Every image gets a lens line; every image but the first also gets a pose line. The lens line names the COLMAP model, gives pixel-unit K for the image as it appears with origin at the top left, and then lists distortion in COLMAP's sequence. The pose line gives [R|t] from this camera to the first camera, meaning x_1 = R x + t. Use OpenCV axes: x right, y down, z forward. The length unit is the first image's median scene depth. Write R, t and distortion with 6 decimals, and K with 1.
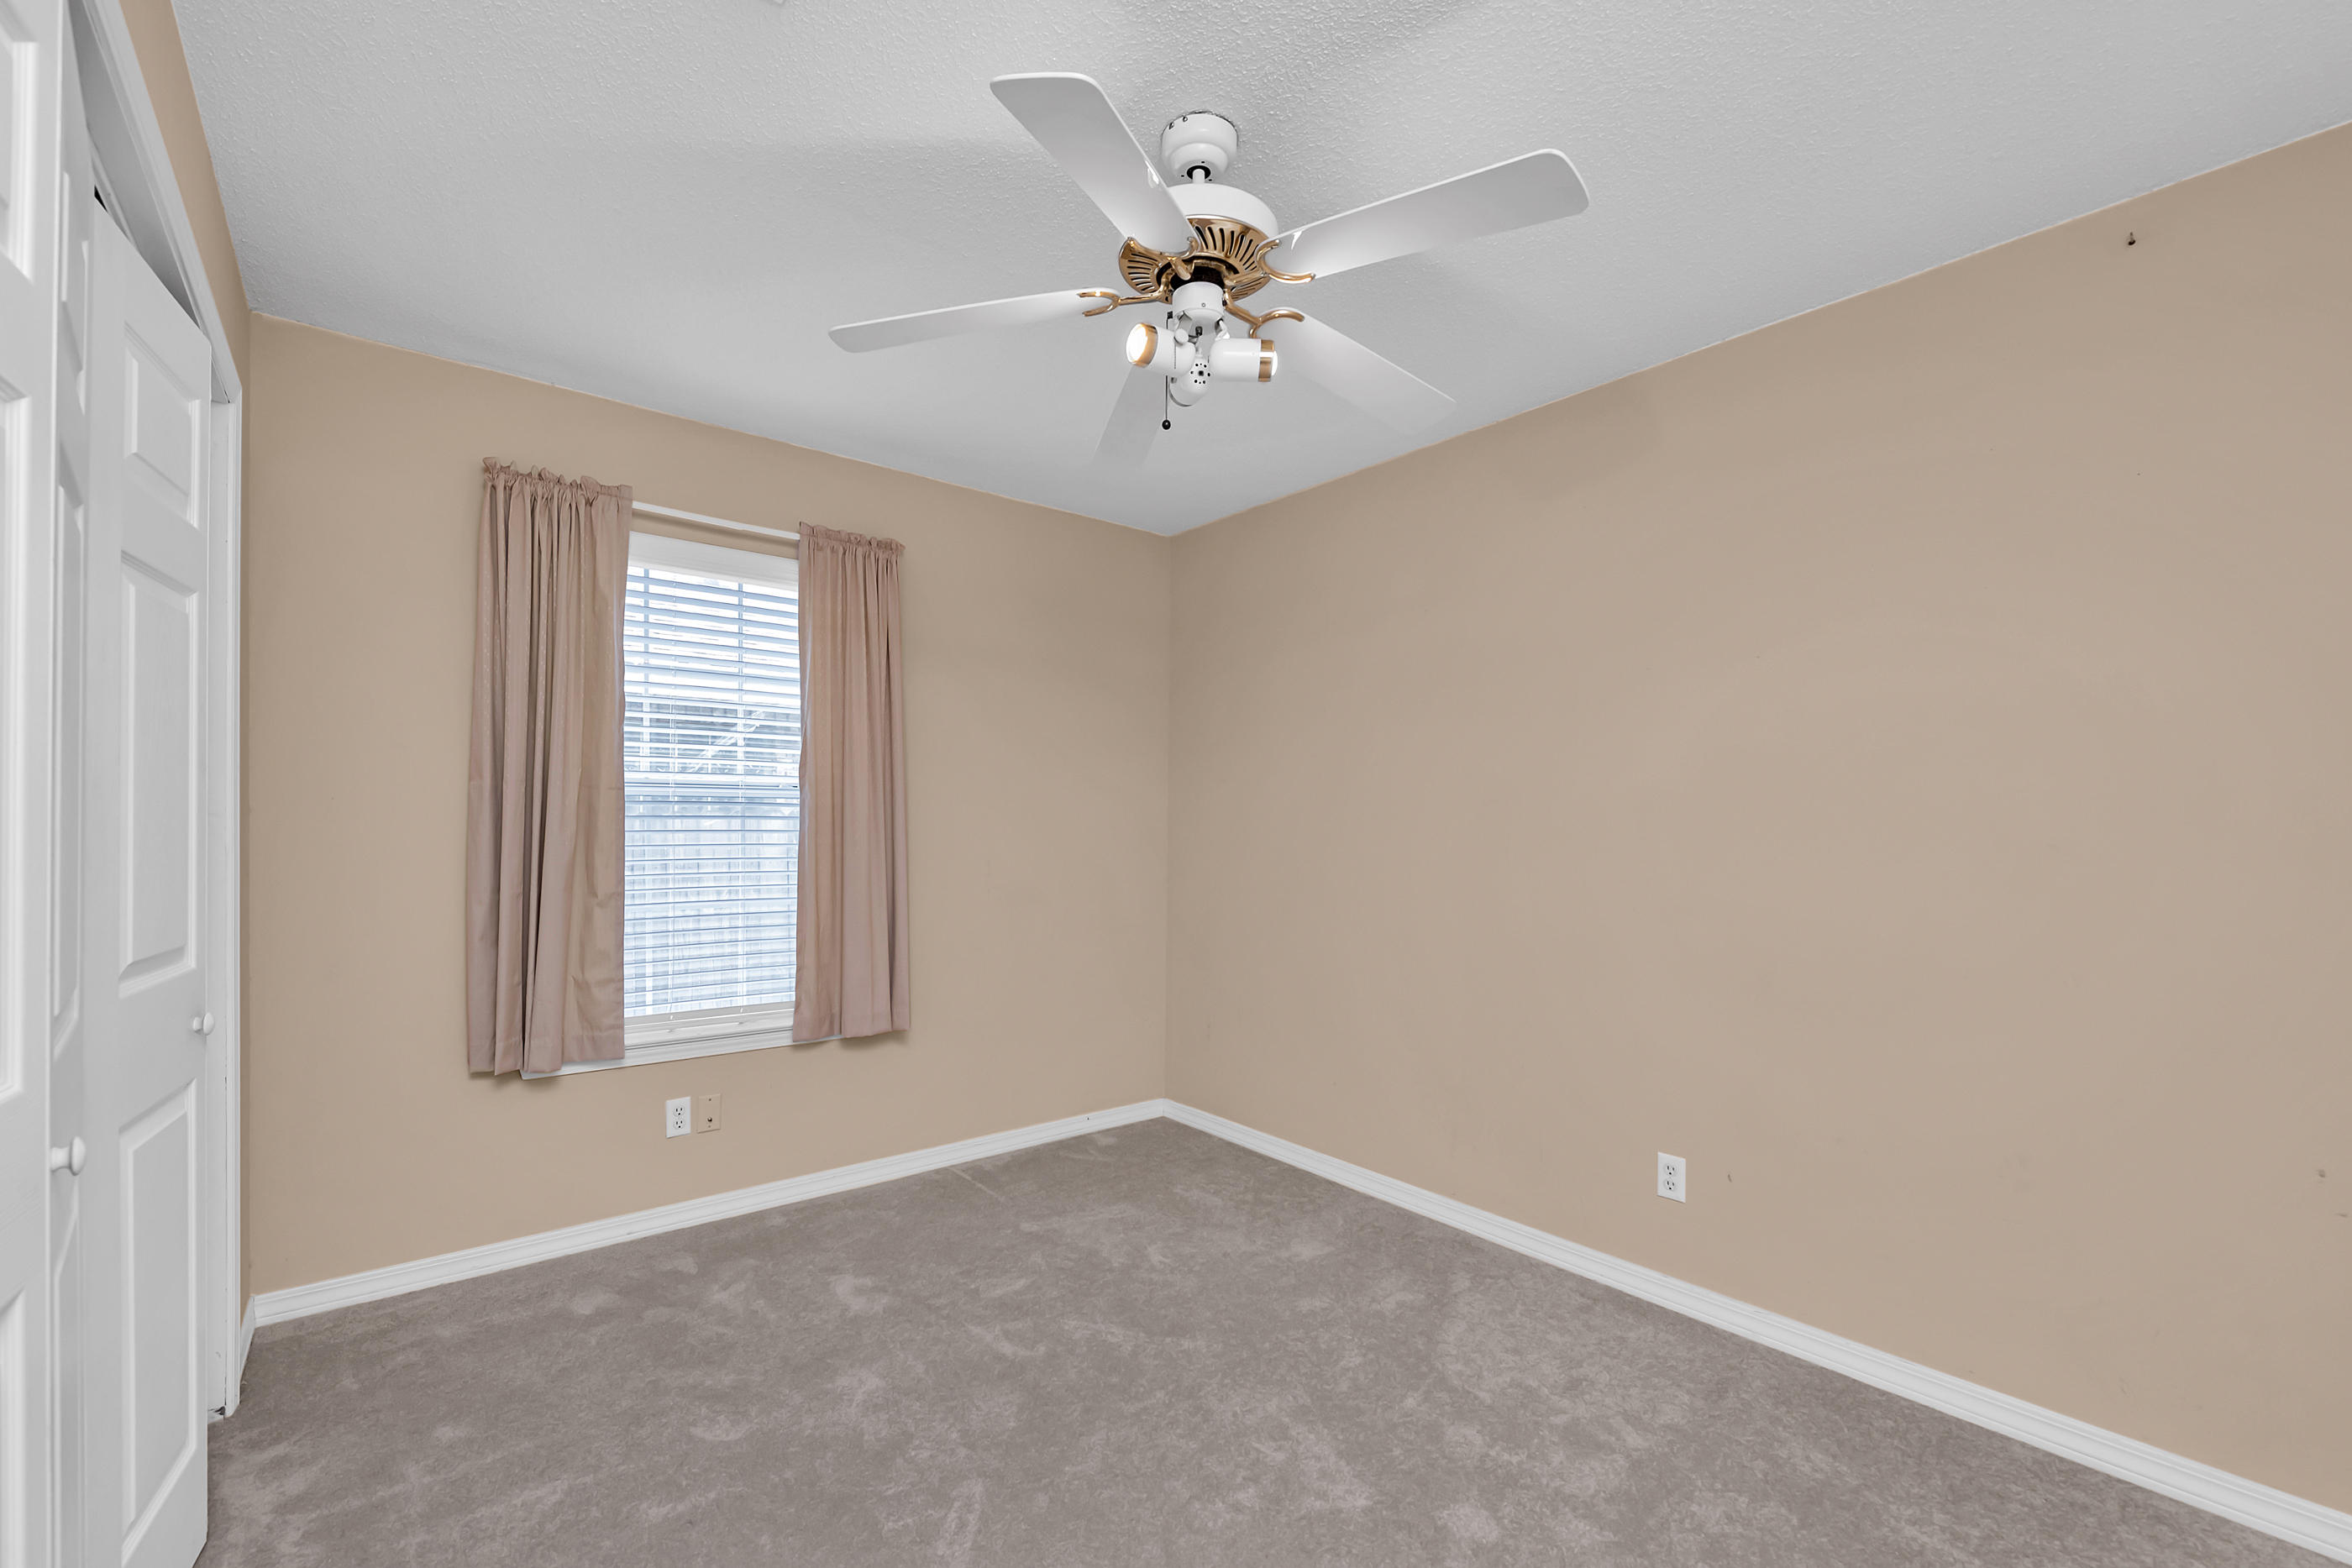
lens RADIAL K [[935.4, 0, 1213.7], [0, 935.4, 829.2], [0, 0, 1]] dist [0.000615, -0.000186]
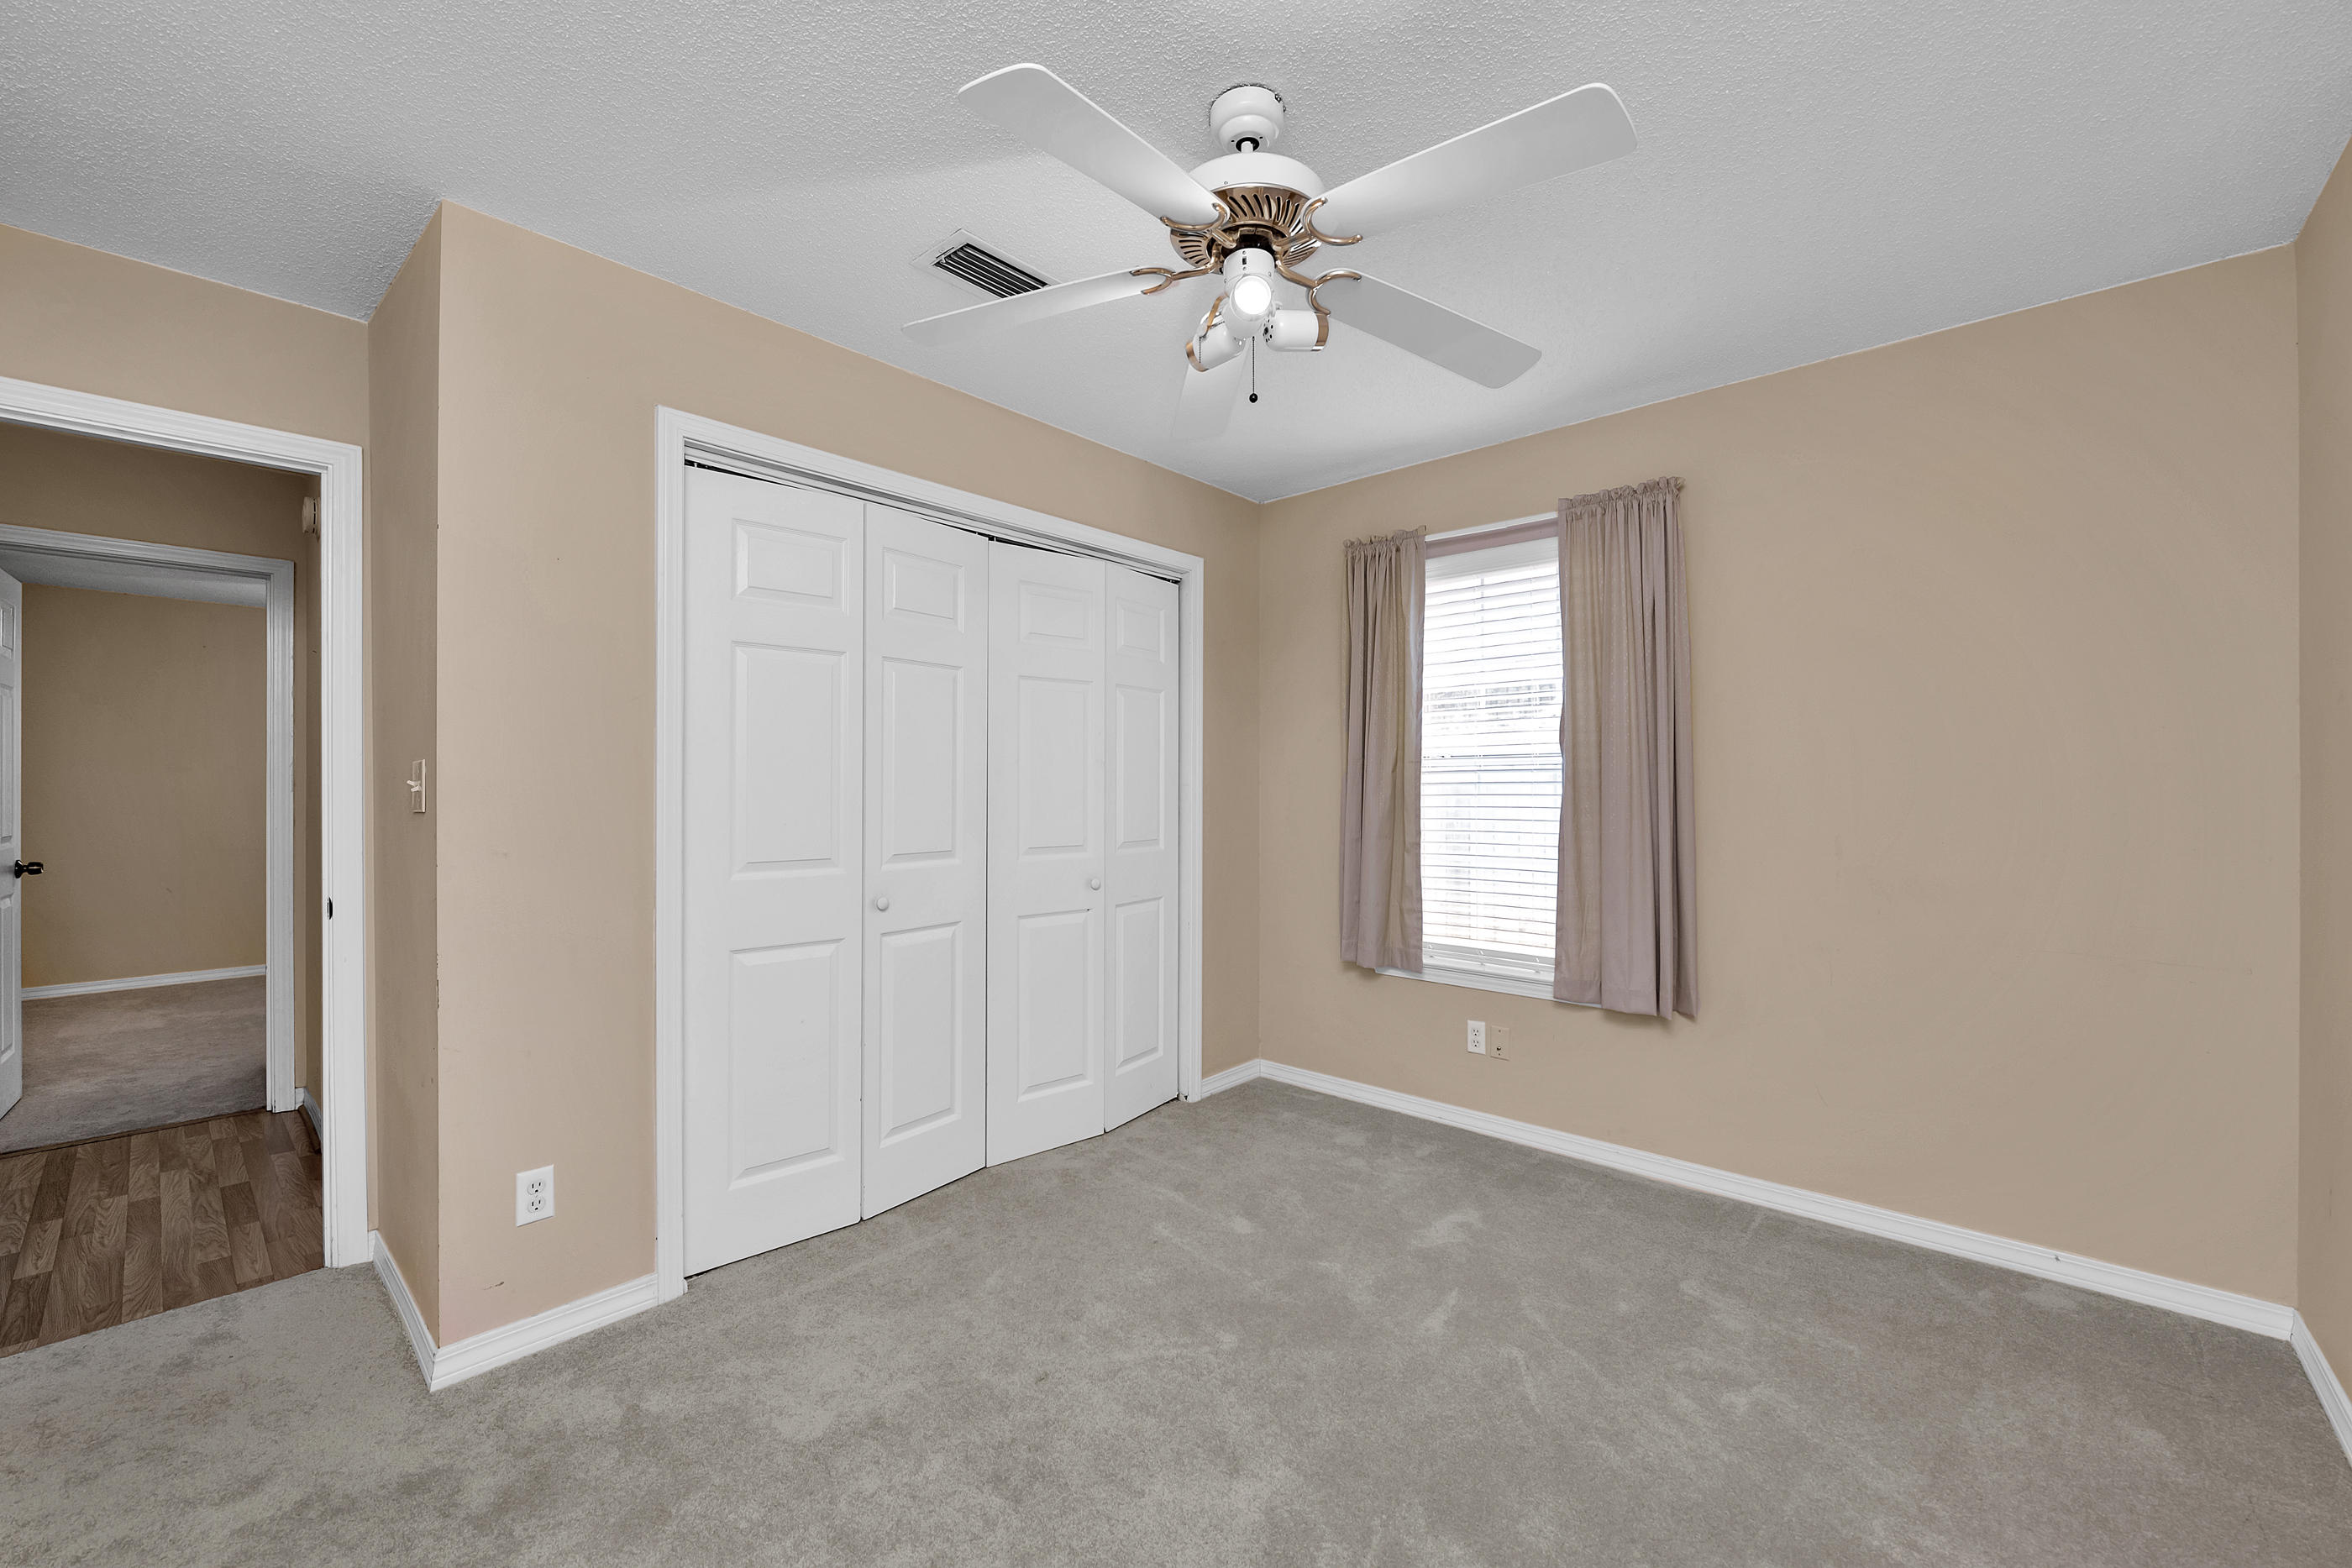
lens RADIAL K [[935.4, 0, 1178.5], [0, 935.4, 780.3], [0, 0, 1]] dist [0.000615, -0.000186]
pose [[0.158514, -0.016181, -0.987224, 0.568320], [-0.004424, 0.999844, -0.017098, 0.004979], [0.987347, 0.007078, 0.158418, 0.459837]]
